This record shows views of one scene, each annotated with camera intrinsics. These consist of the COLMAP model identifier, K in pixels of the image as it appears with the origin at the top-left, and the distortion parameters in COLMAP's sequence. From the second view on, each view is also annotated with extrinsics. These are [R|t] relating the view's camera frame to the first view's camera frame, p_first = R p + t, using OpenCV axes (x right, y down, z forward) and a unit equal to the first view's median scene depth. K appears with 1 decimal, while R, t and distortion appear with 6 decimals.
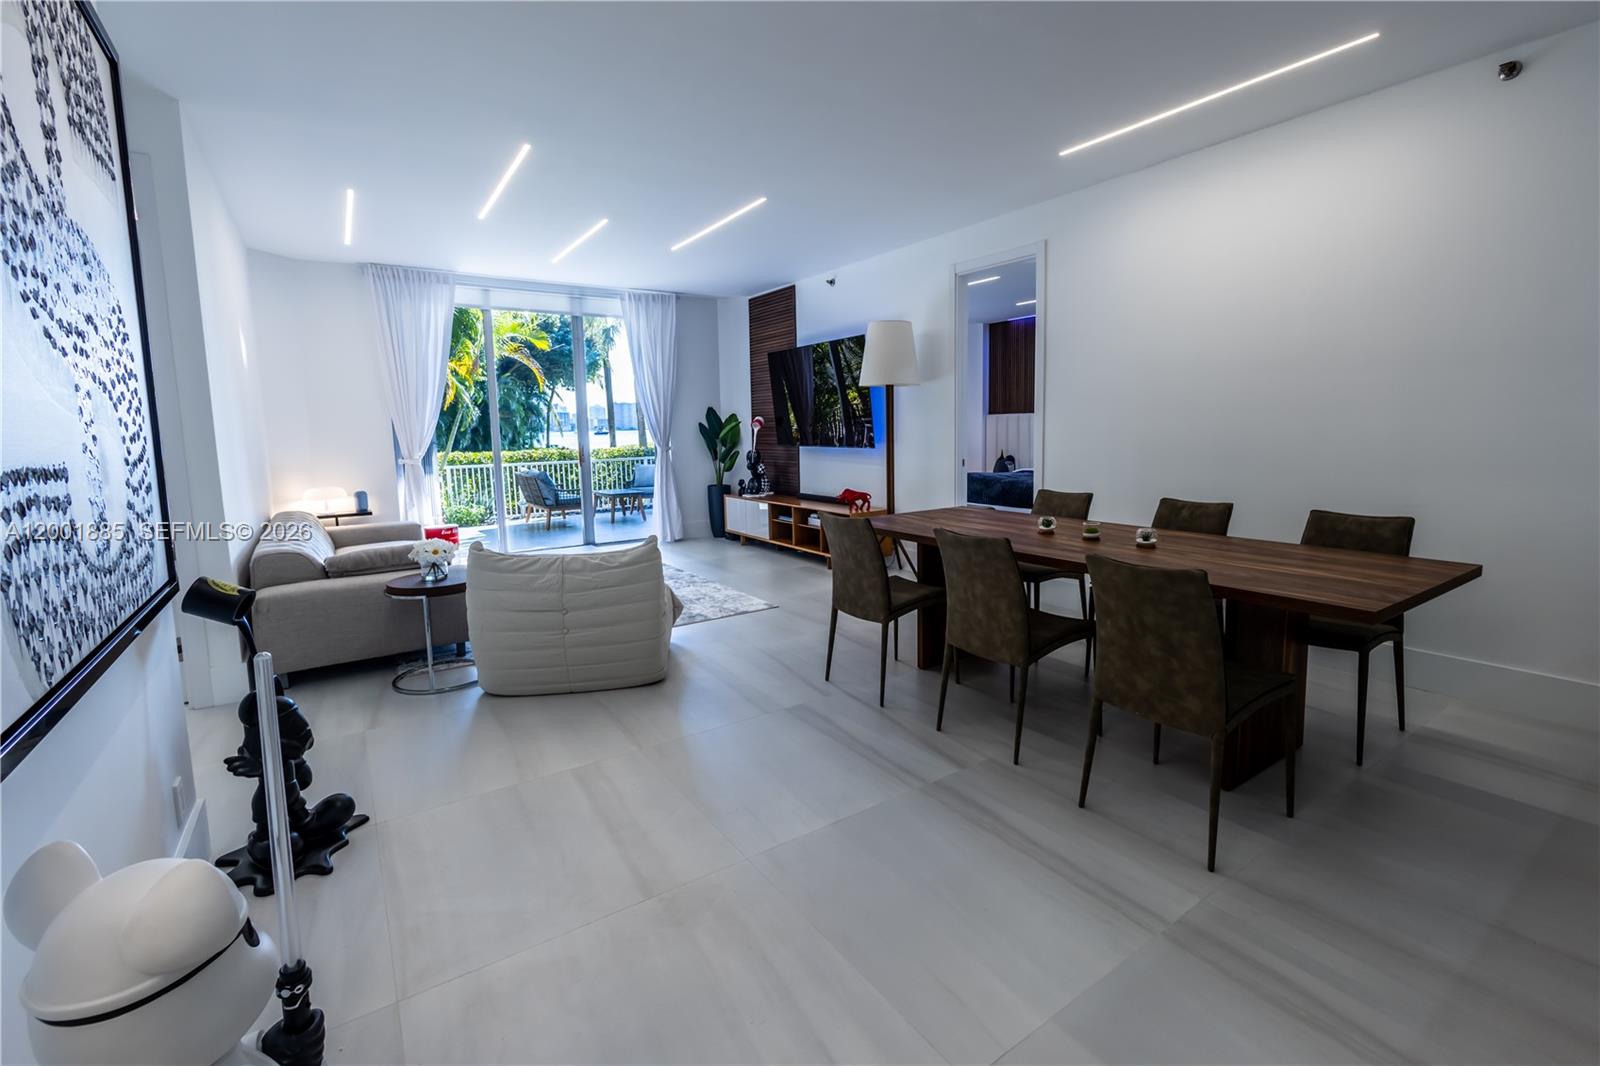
lens RADIAL K [[715.5, 0, 834.6], [0, 715.5, 516.9], [0, 0, 1]] dist [-0.000459, -0.000073]
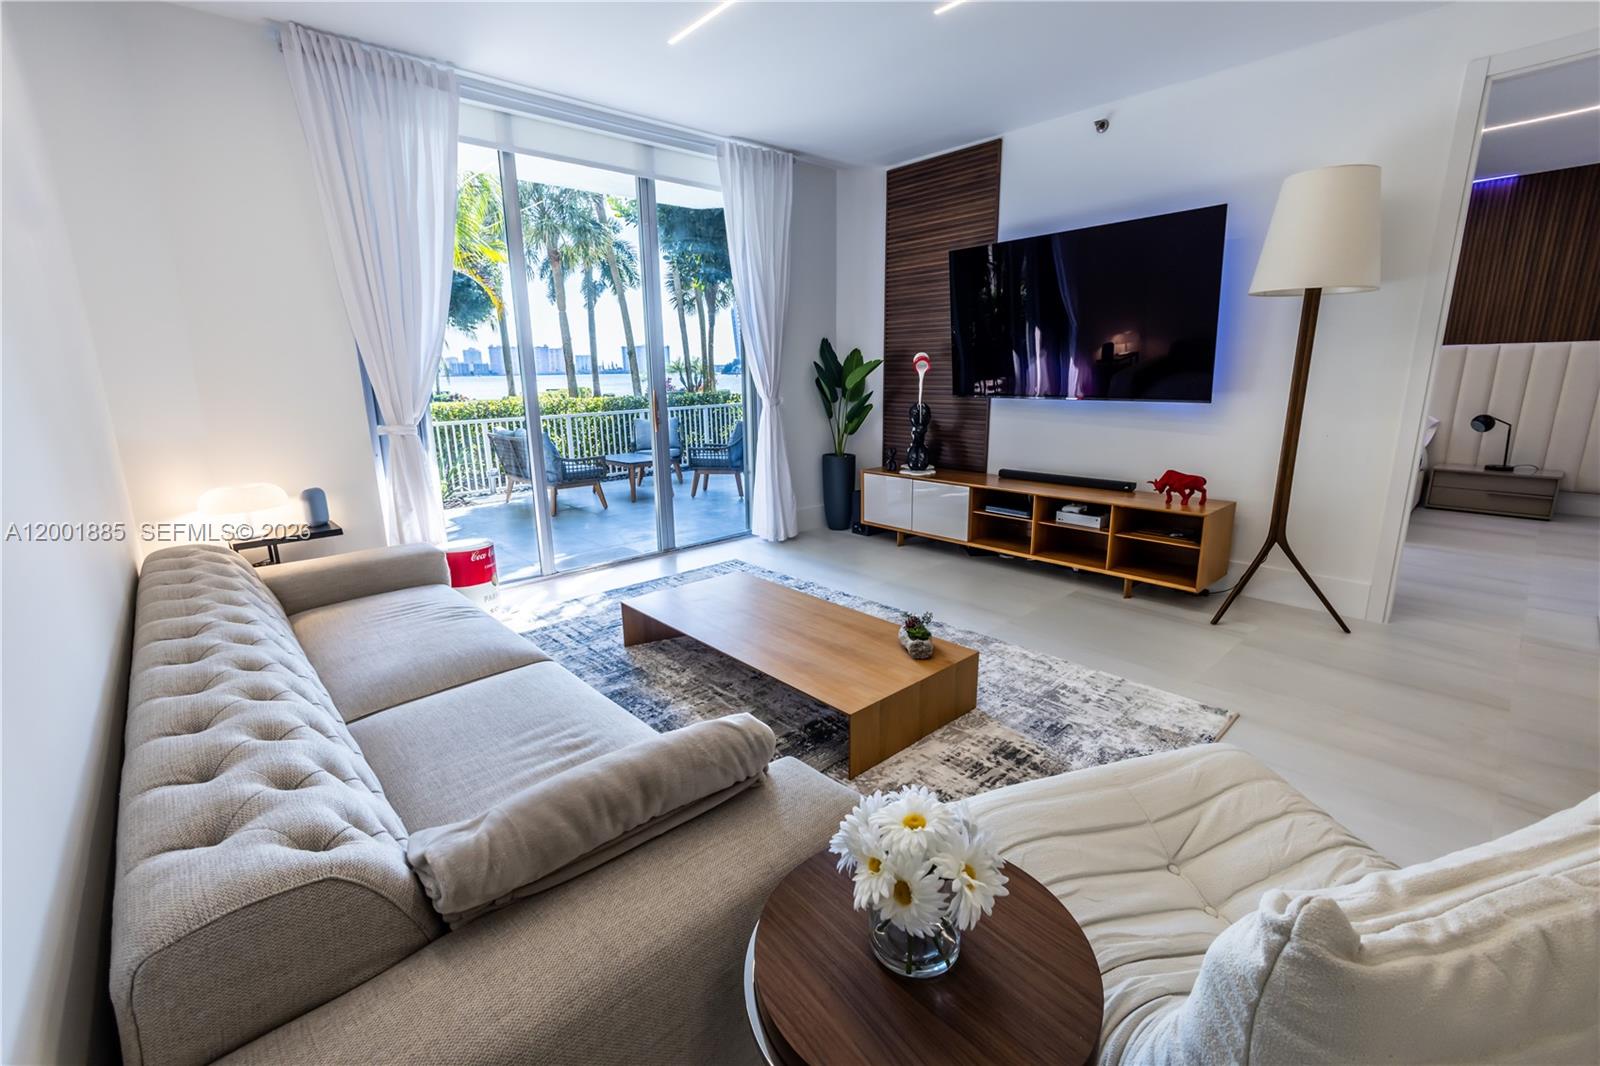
lens RADIAL K [[683.0, 0, 800.0], [0, 683.0, 533.0], [0, 0, 1]] dist [0.000015, -0.000168]
pose [[0.992898, -0.025695, 0.116158, -0.302549], [0.013371, 0.994312, 0.105661, -0.042724], [-0.118213, -0.103357, 0.987595, 0.377963]]
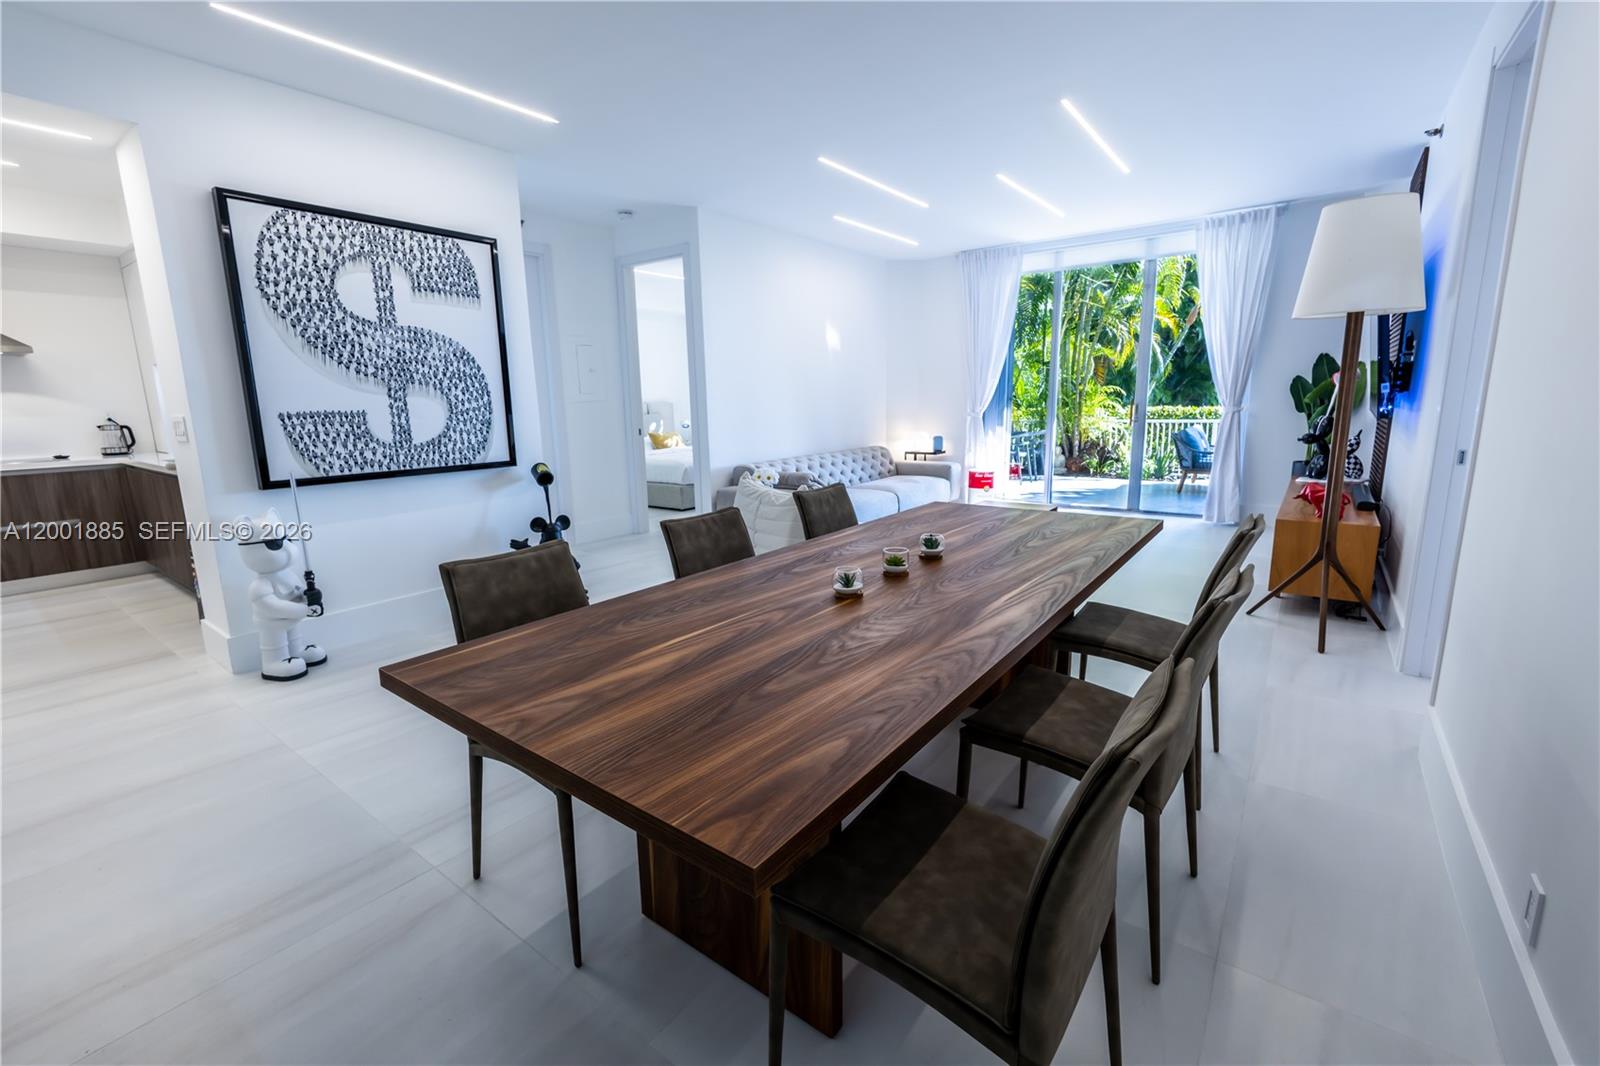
lens RADIAL K [[686.6, 0, 765.3], [0, 686.6, 509.5], [0, 0, 1]] dist [-0.000886, -0.000232]
pose [[0.293969, 0.165925, -0.941303, 0.358862], [-0.103352, 0.984561, 0.141273, -0.039429], [0.950211, 0.055756, 0.306579, 0.276255]]
